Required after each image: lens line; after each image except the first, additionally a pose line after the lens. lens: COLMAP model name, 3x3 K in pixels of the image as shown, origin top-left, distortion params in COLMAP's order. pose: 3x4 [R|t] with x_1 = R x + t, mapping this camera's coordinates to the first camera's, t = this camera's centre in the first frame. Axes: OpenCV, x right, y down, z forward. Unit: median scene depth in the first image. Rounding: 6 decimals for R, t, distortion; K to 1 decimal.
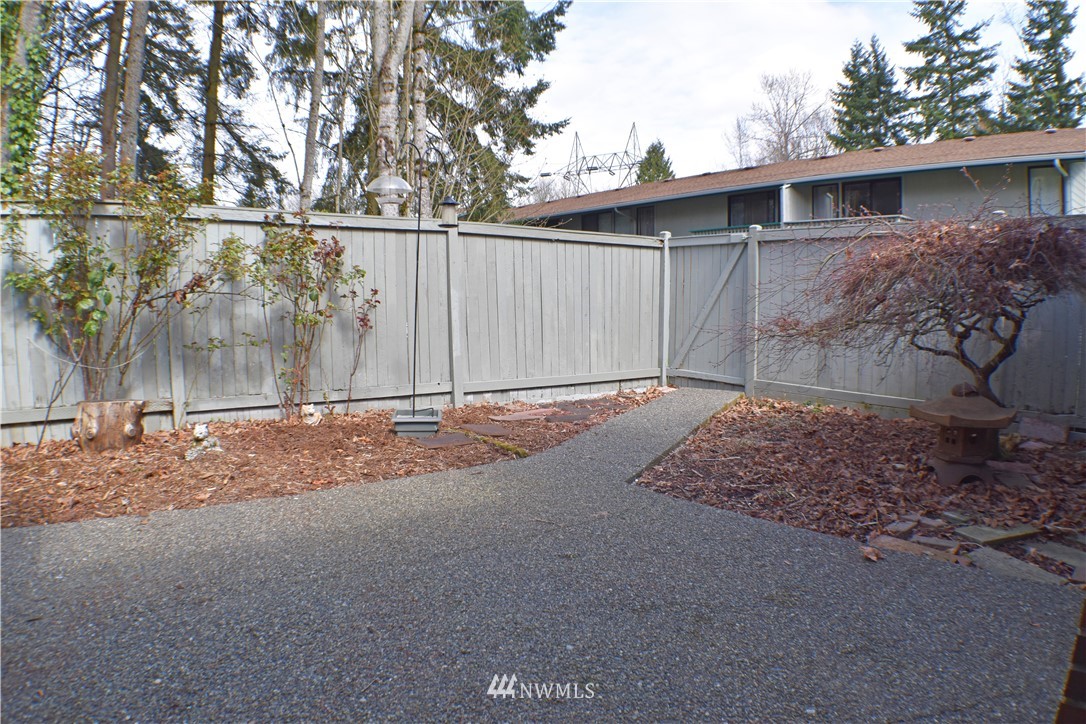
lens RADIAL K [[686.9, 0, 543.0], [0, 686.9, 362.0], [0, 0, 1]] dist [-0.181825, 0.002776]
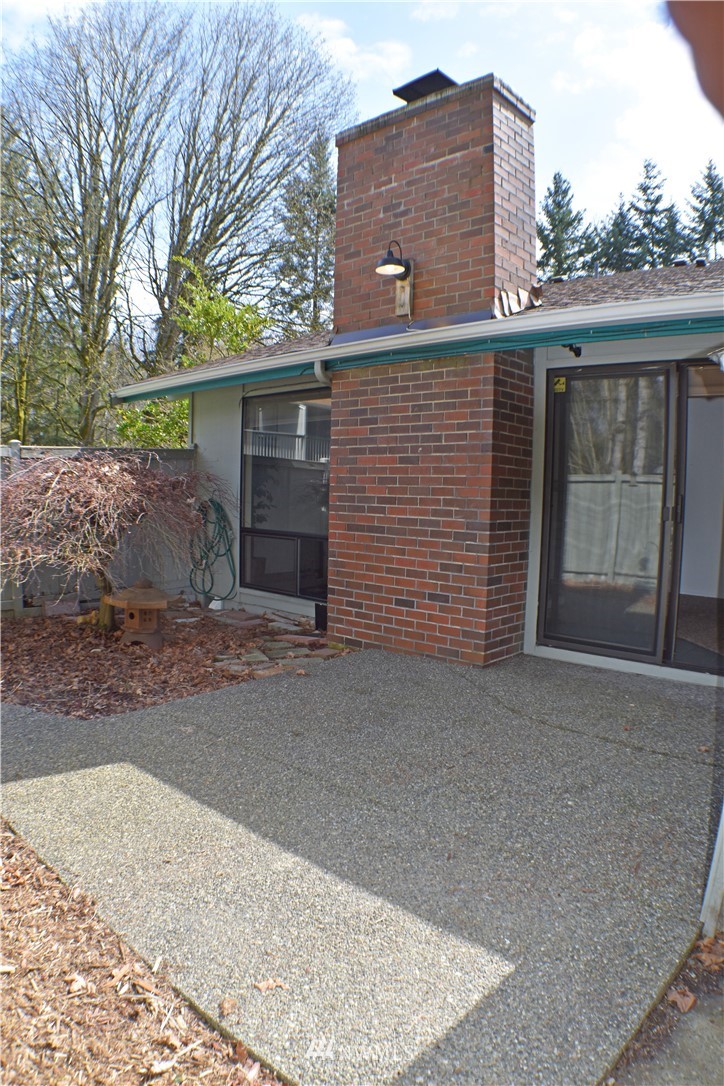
lens RADIAL K [[686.9, 0, 362.0], [0, 686.9, 543.0], [0, 0, 1]] dist [-0.181825, 0.002776]
pose [[-0.191145, -0.077613, 0.978488, -0.795001], [0.066674, 0.993540, 0.091832, -0.135051], [-0.979295, 0.082793, -0.184736, 0.654349]]
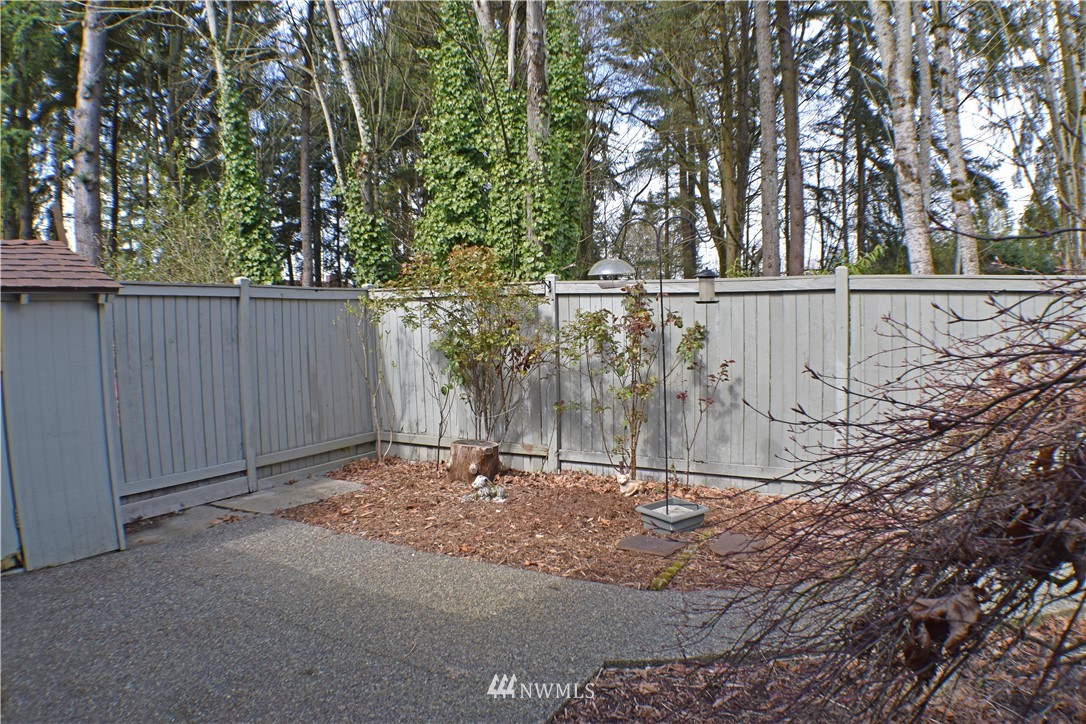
lens RADIAL K [[686.9, 0, 543.0], [0, 686.9, 362.0], [0, 0, 1]] dist [-0.181825, 0.002776]
pose [[0.407496, 0.052865, -0.911676, 0.659250], [-0.062223, 0.997610, 0.030036, -0.159541], [0.911085, 0.044487, 0.409811, 0.536680]]
